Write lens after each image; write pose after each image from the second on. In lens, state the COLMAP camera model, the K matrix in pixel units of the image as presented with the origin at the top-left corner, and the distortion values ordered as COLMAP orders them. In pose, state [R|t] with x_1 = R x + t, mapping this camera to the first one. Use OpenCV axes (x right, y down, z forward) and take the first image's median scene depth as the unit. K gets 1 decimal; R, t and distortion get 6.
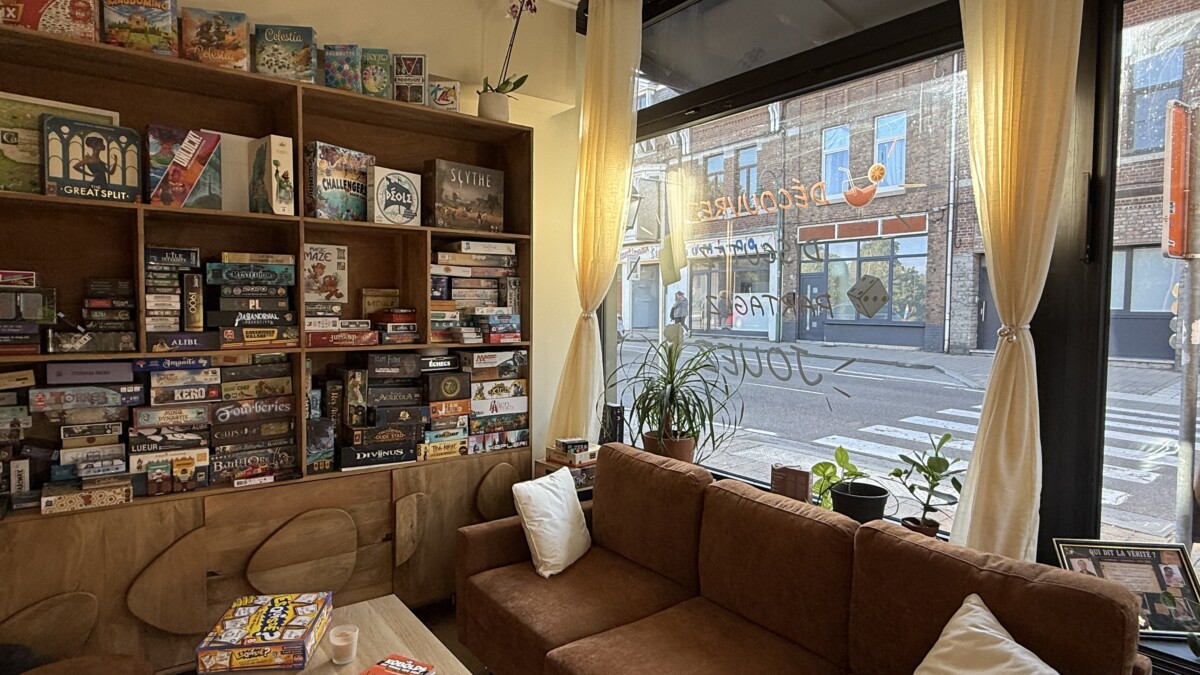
lens RADIAL K [[664.0, 0, 600.0], [0, 664.0, 337.5], [0, 0, 1]] dist [-0.000557, 0.000101]
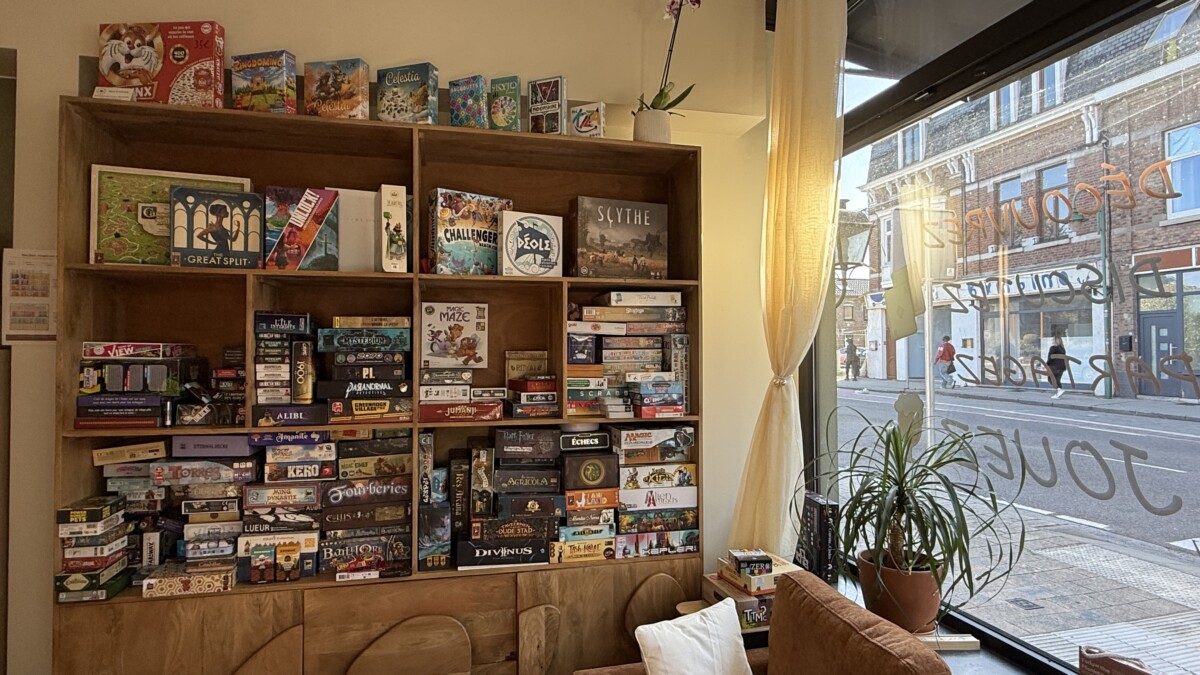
lens RADIAL K [[640.2, 0, 600.0], [0, 640.2, 337.5], [0, 0, 1]] dist [0.000300, 0.000474]
pose [[0.917110, -0.019121, -0.398175, 0.103027], [-0.009915, 0.997446, -0.070736, -0.036324], [0.398511, 0.068820, 0.914578, 0.301981]]
